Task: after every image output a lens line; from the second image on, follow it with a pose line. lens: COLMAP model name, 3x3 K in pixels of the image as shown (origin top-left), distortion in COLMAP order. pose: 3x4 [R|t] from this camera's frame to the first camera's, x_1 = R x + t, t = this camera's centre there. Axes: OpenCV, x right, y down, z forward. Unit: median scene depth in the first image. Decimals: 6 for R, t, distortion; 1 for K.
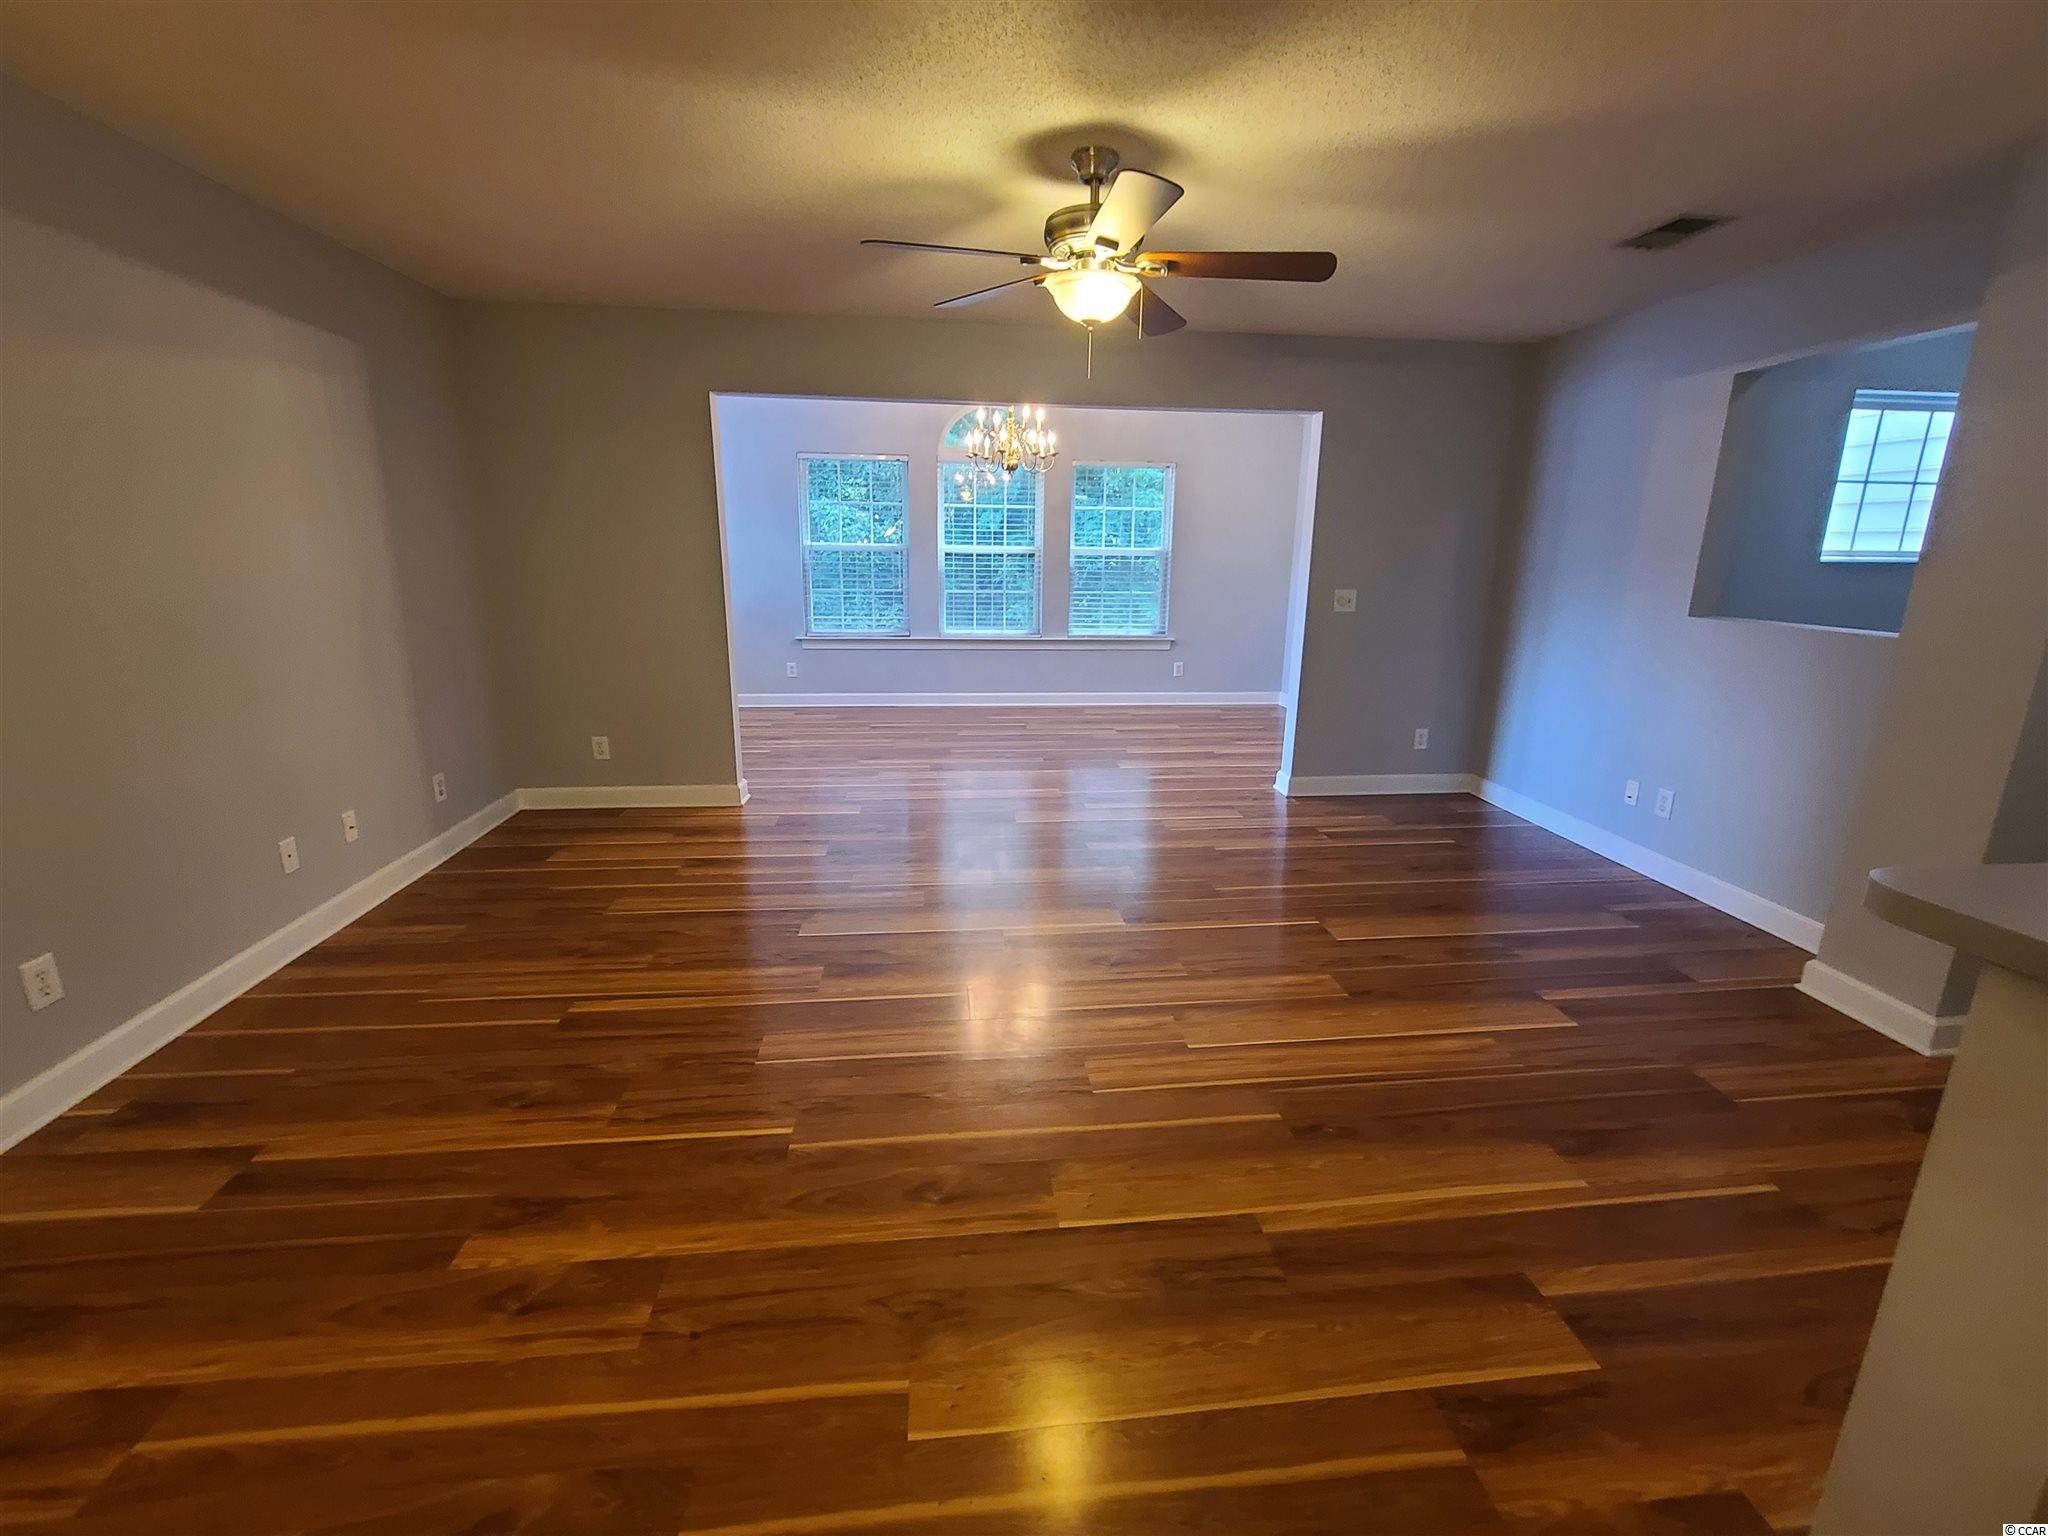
lens RADIAL K [[843.2, 0, 1029.0], [0, 843.2, 744.4], [0, 0, 1]] dist [-0.004480, 0.000019]
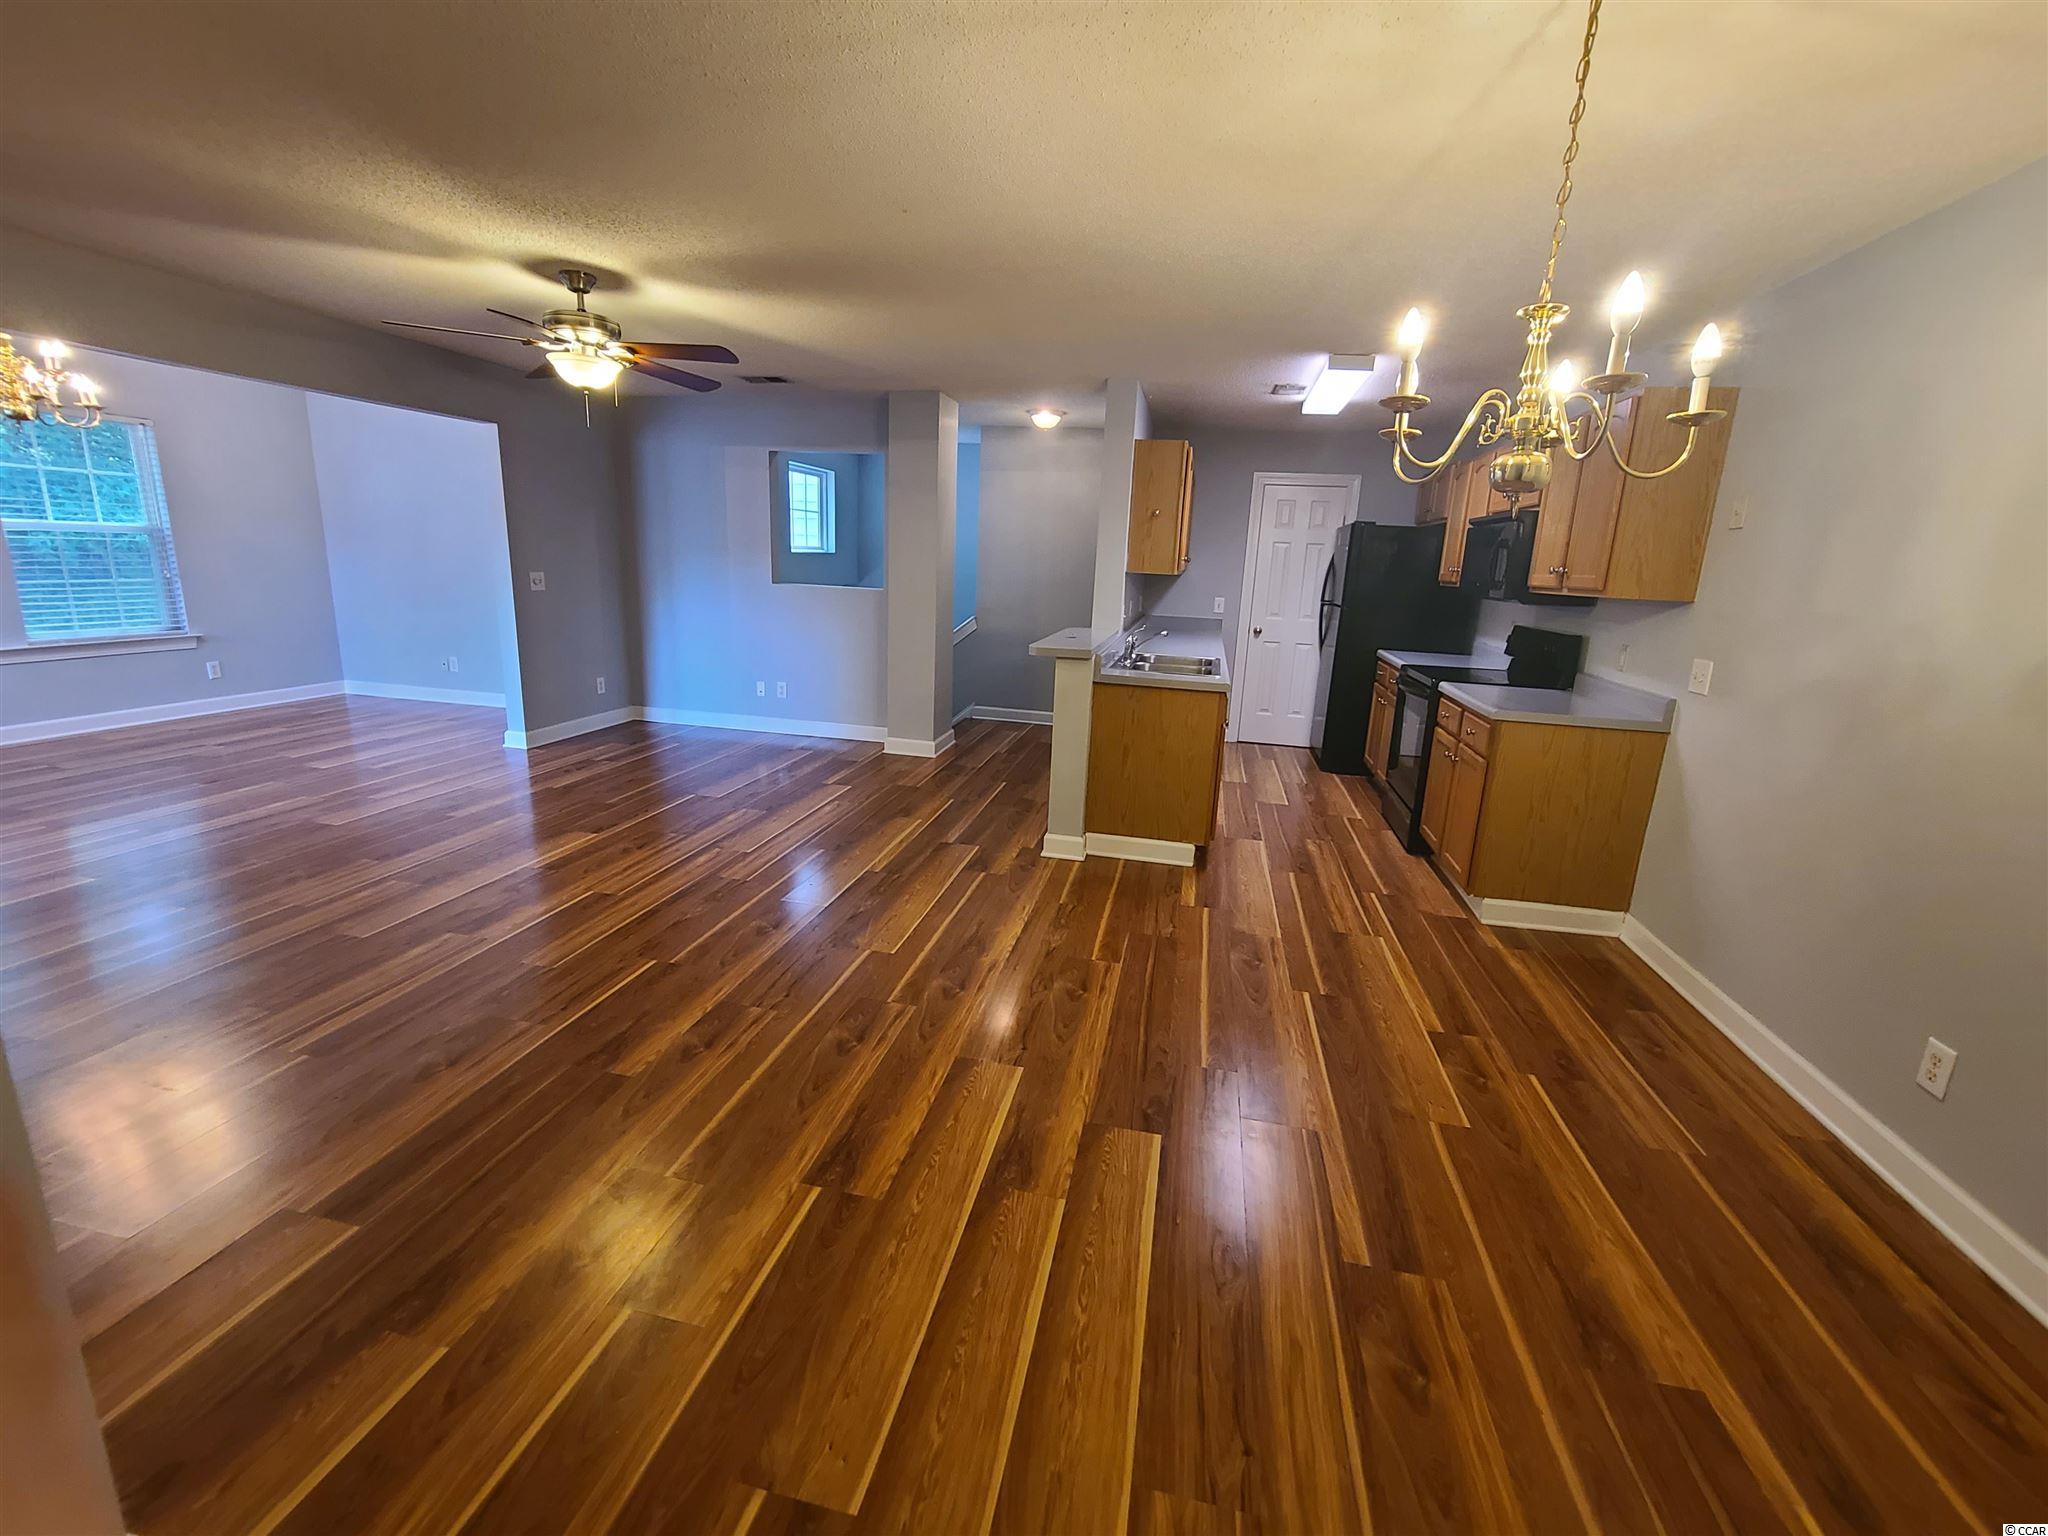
lens RADIAL K [[843.2, 0, 1029.0], [0, 843.2, 744.4], [0, 0, 1]] dist [-0.004480, 0.000019]
pose [[0.308346, -0.207545, 0.928358, -0.802903], [0.179609, 0.971058, 0.157436, -0.005959], [-0.934165, 0.118197, 0.336699, -0.071683]]
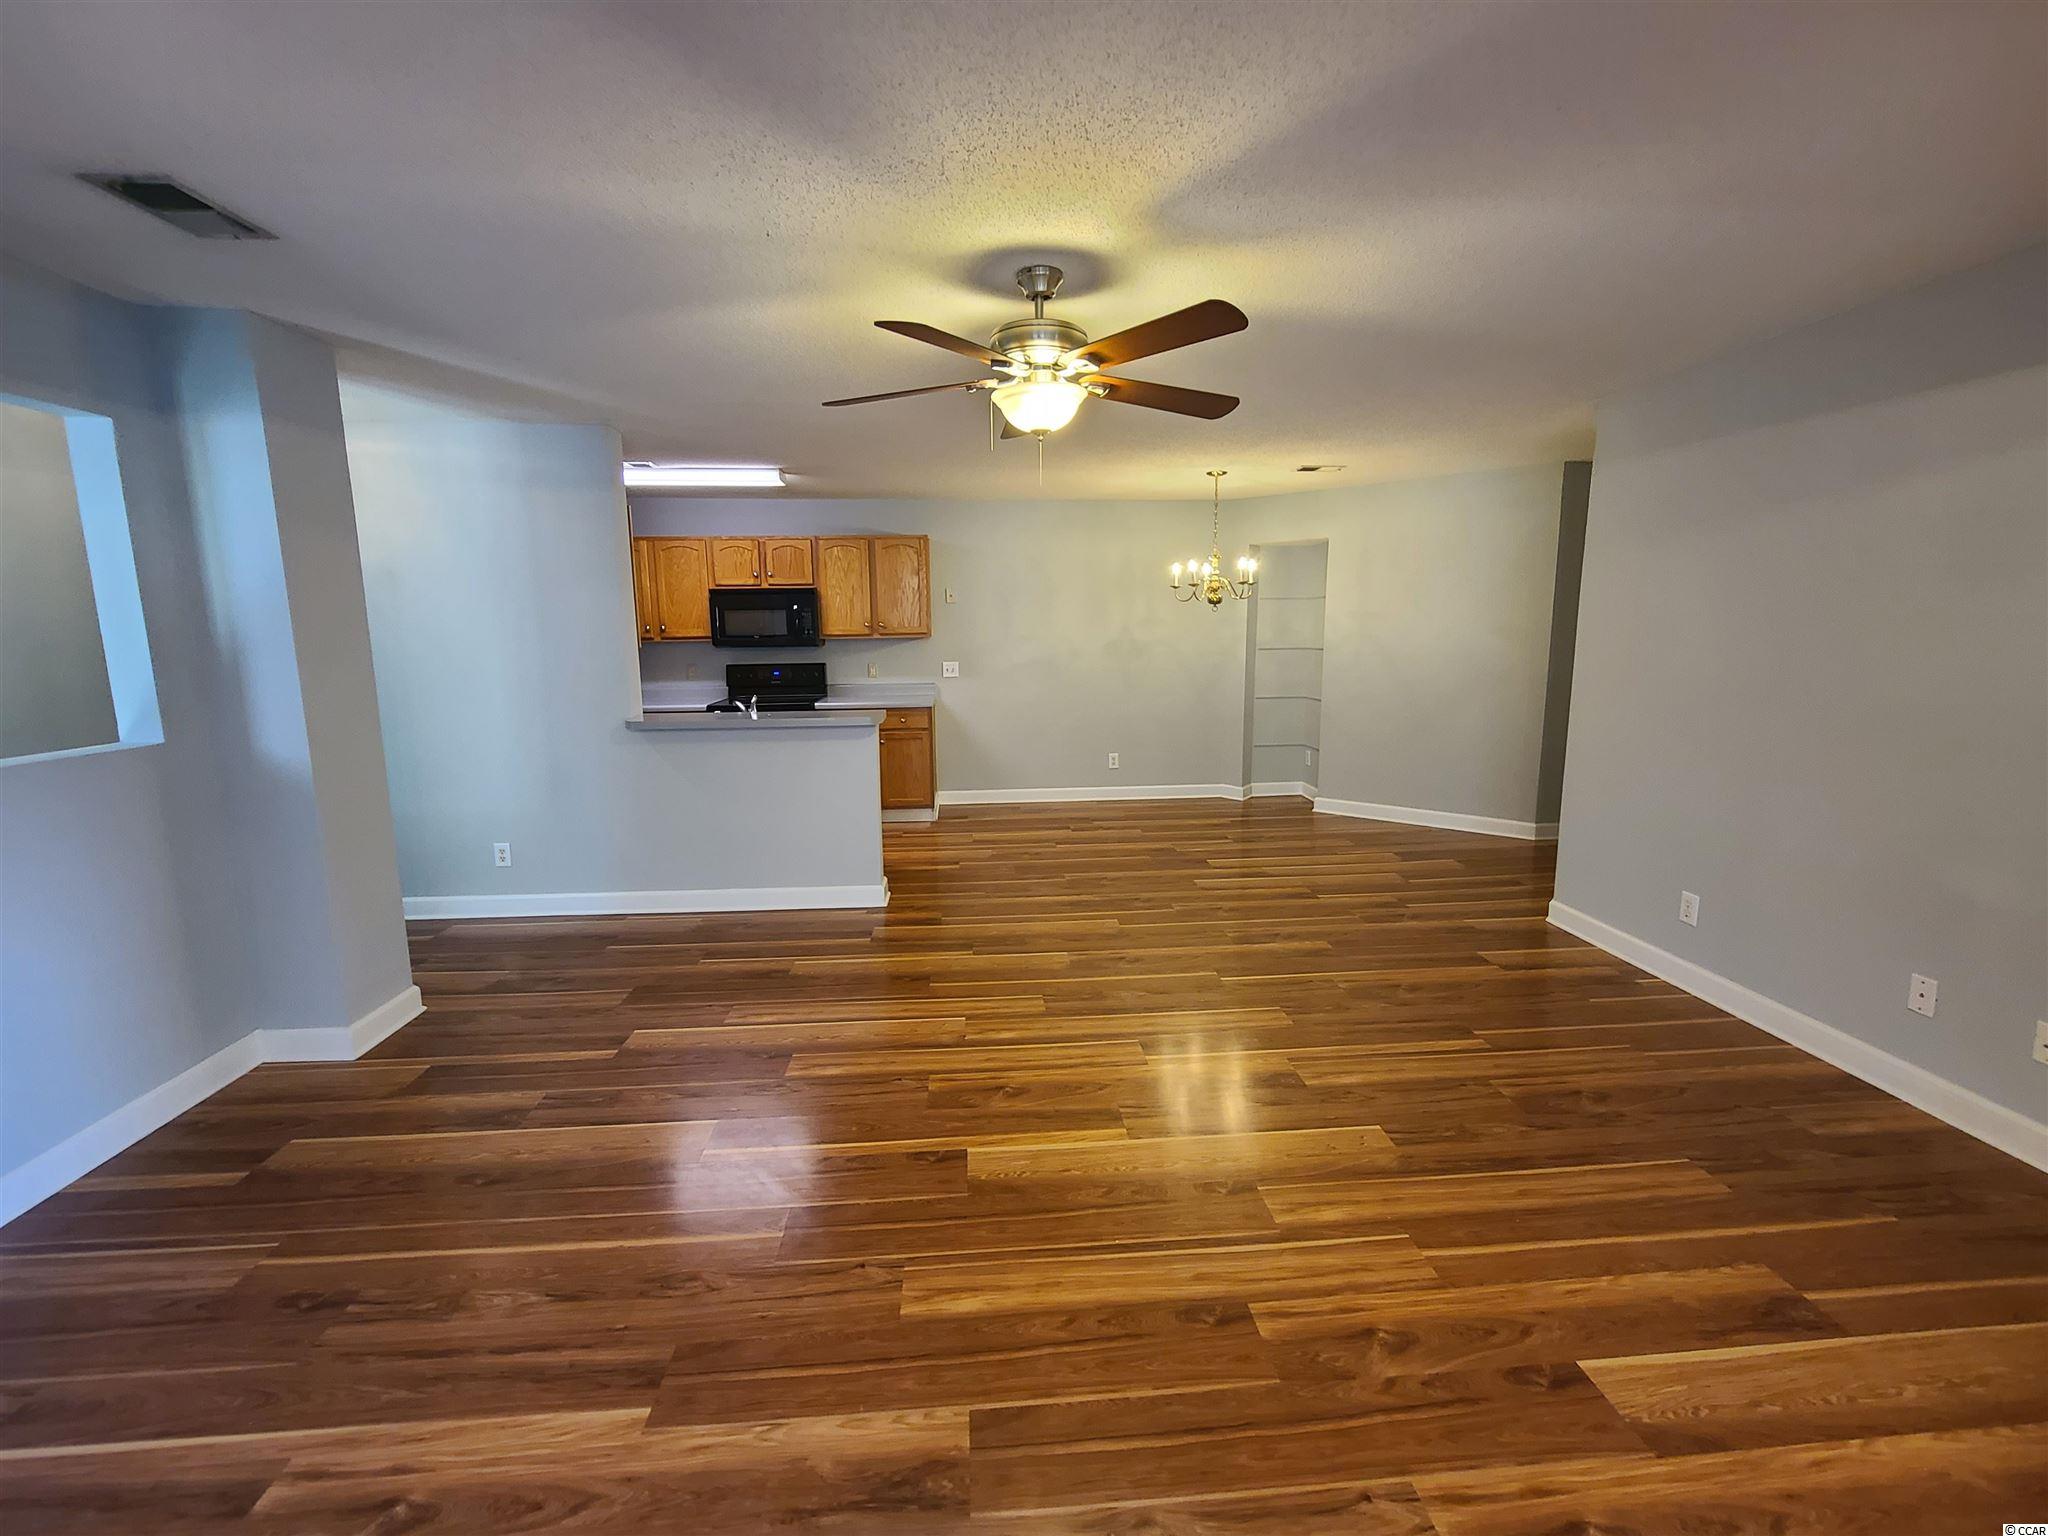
lens RADIAL K [[843.2, 0, 1029.0], [0, 843.2, 744.4], [0, 0, 1]] dist [-0.004480, 0.000019]
pose [[-0.999487, -0.009147, 0.030705, 0.037136], [0.002795, 0.929822, 0.367999, -0.369889], [-0.031916, 0.367896, -0.929319, 1.457257]]
